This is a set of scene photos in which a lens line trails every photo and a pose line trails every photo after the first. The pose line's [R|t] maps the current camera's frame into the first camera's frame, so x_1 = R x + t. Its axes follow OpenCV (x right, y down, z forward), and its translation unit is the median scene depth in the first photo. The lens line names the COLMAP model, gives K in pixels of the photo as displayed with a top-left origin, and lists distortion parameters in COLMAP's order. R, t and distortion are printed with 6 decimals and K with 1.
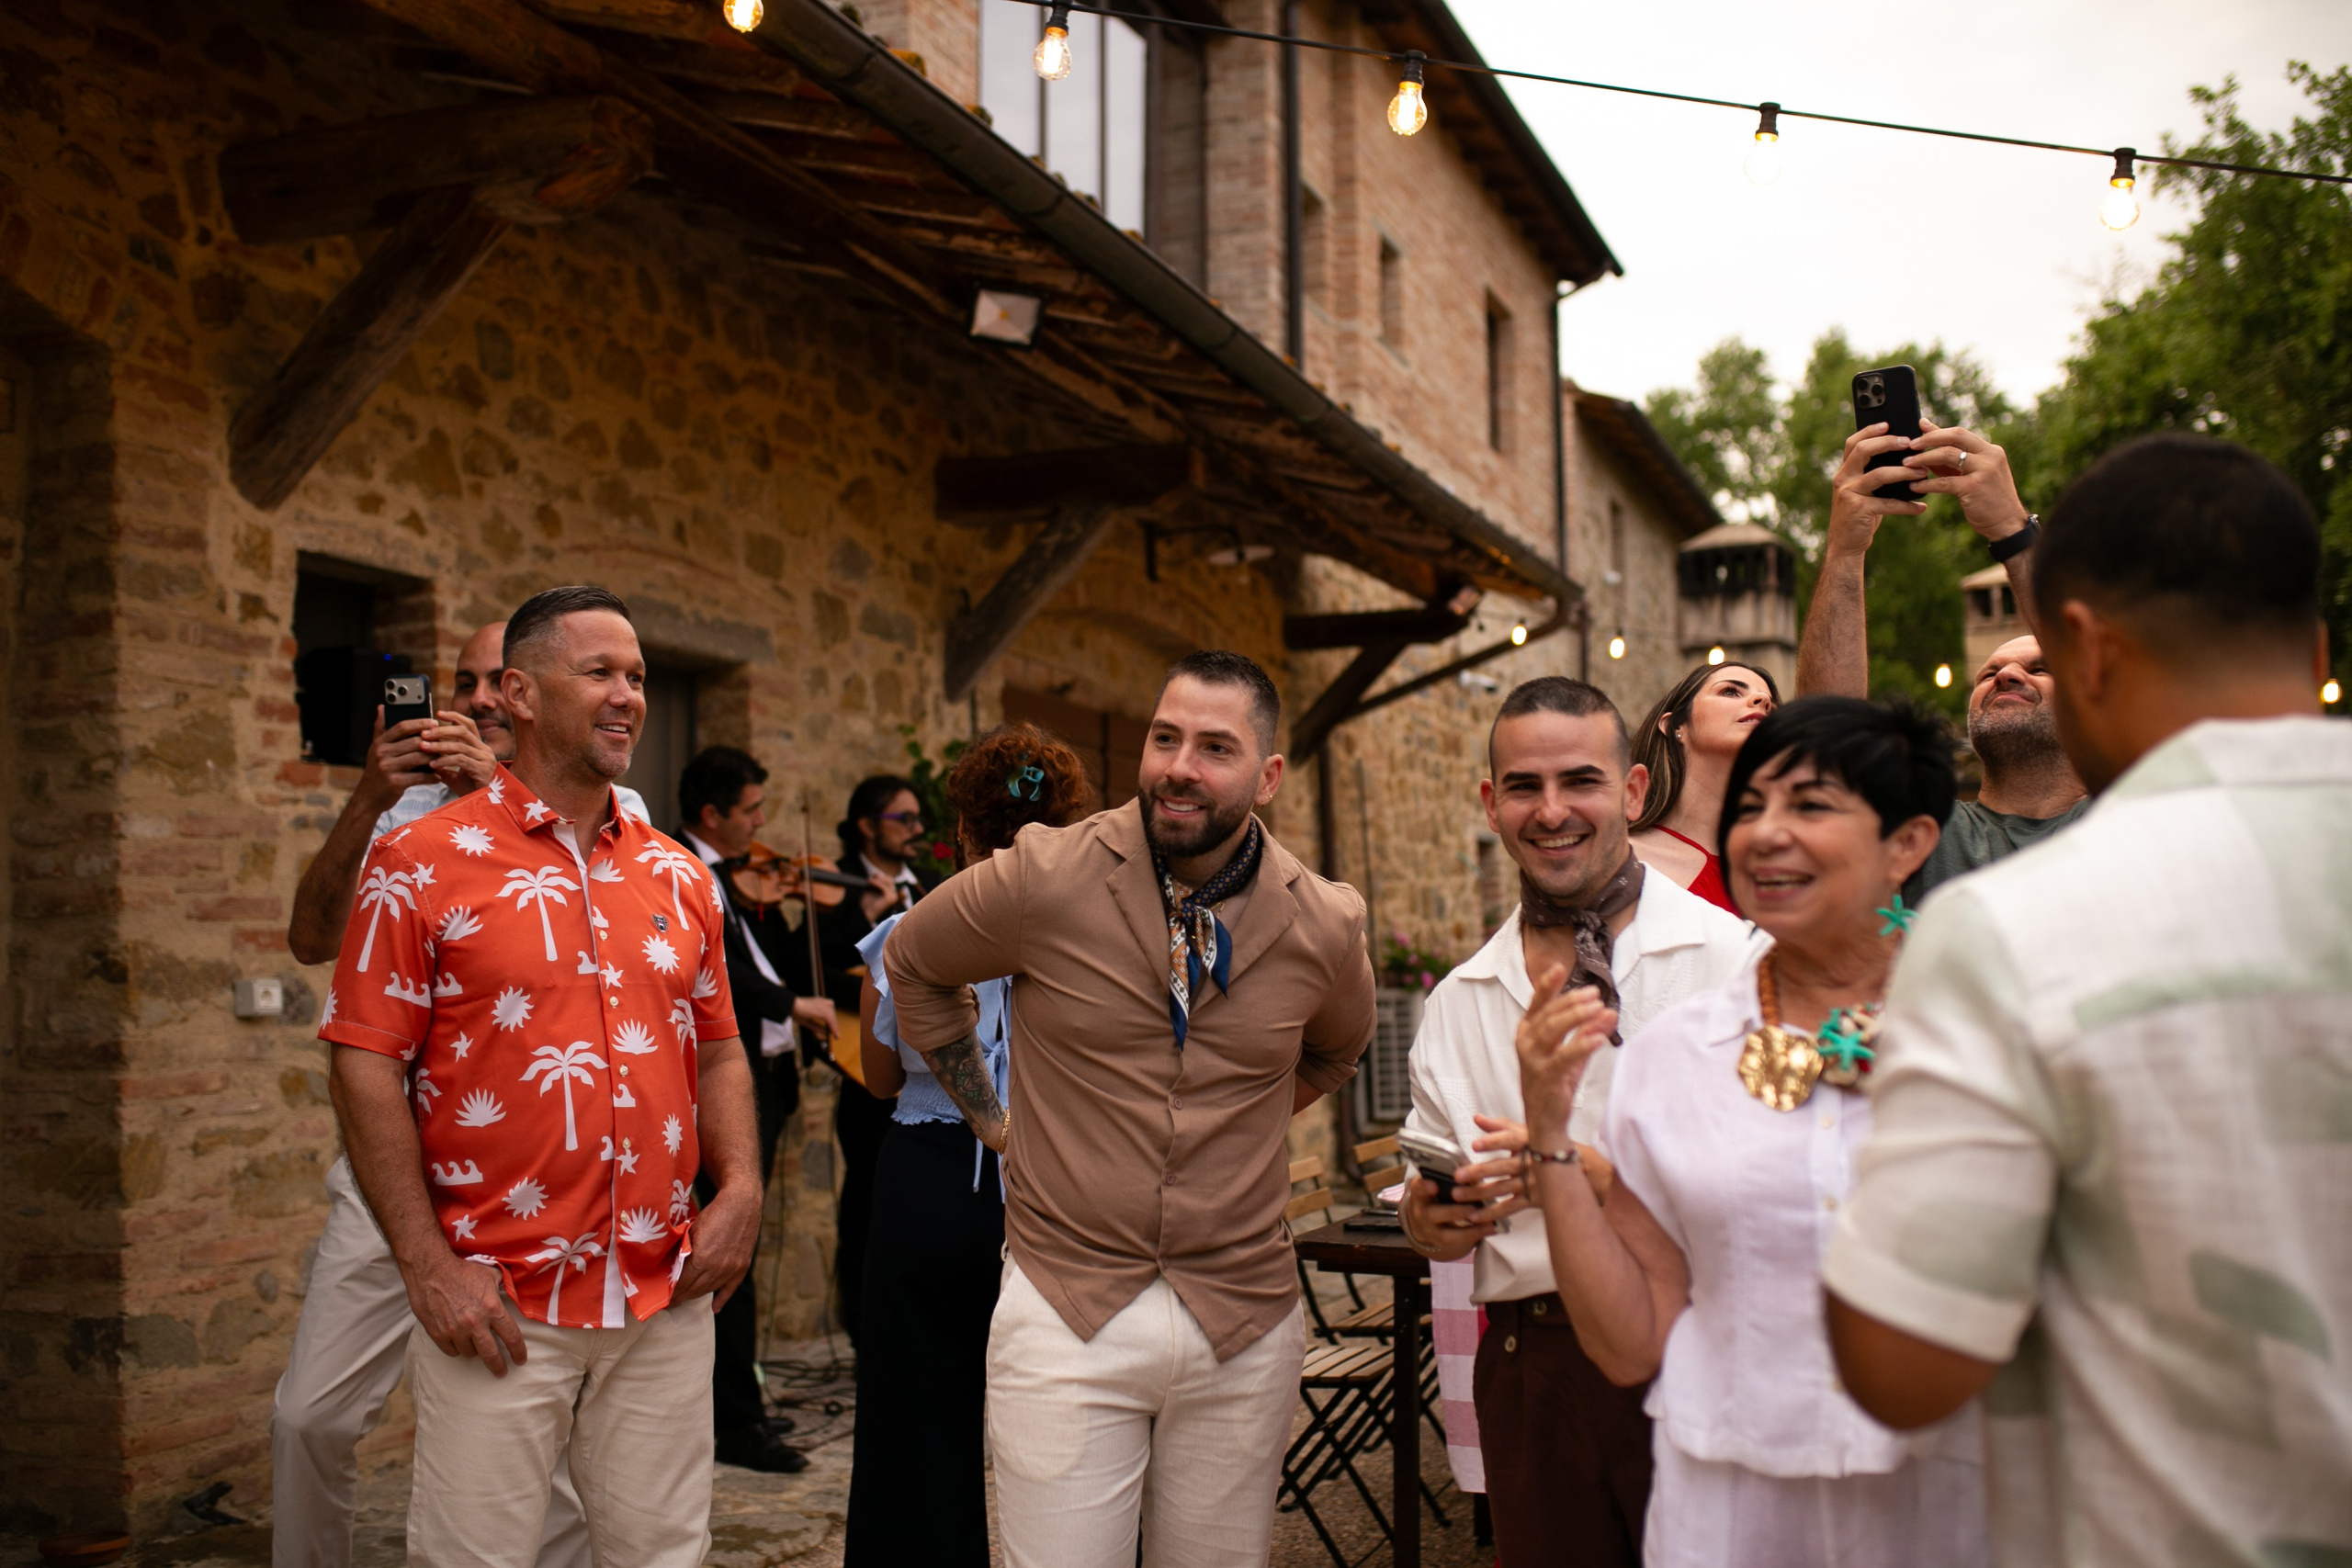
lens RADIAL K [[2285.7, 0, 1177.5], [0, 2285.7, 777.3], [0, 0, 1]] dist [-0.019675, 0.000000]
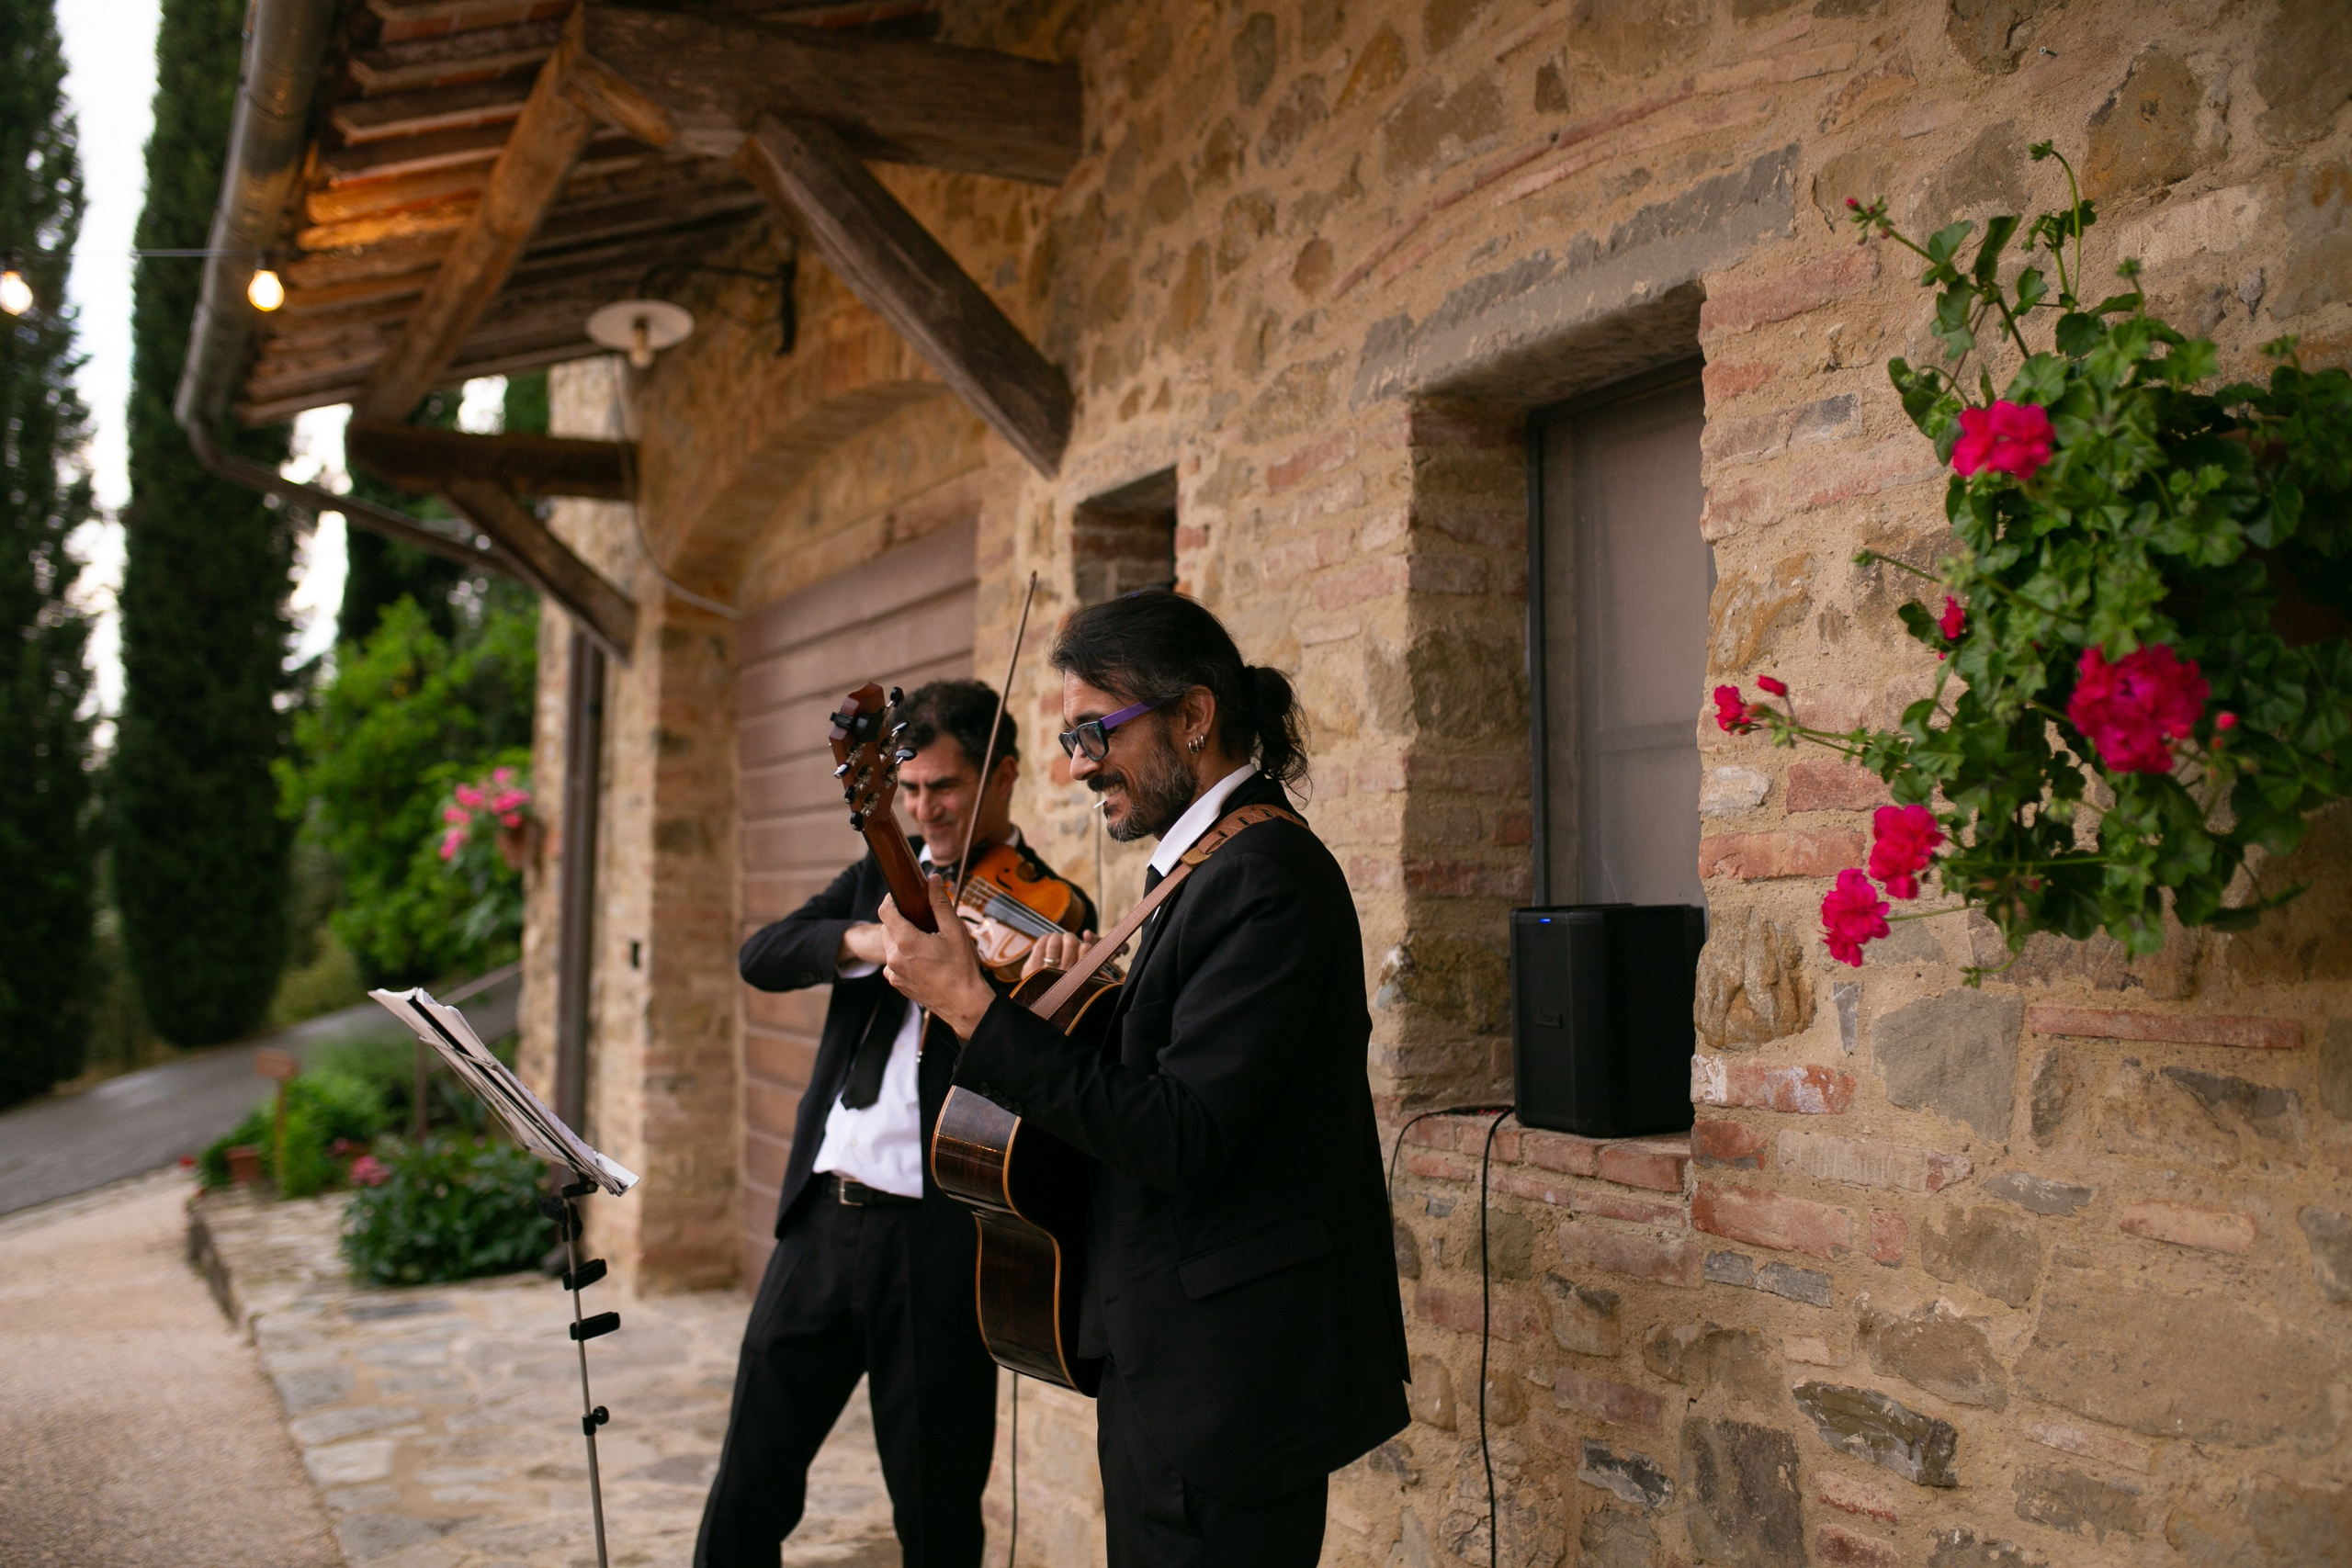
lens RADIAL K [[2285.7, 0, 1160.5], [0, 2285.7, 762.5], [0, 0, 1]] dist [-0.019675, 0.000000]
pose [[-0.682390, -0.025736, -0.730535, 0.142106], [0.078947, 0.990940, -0.108654, 0.060130], [0.726713, -0.131817, -0.674176, 1.064374]]
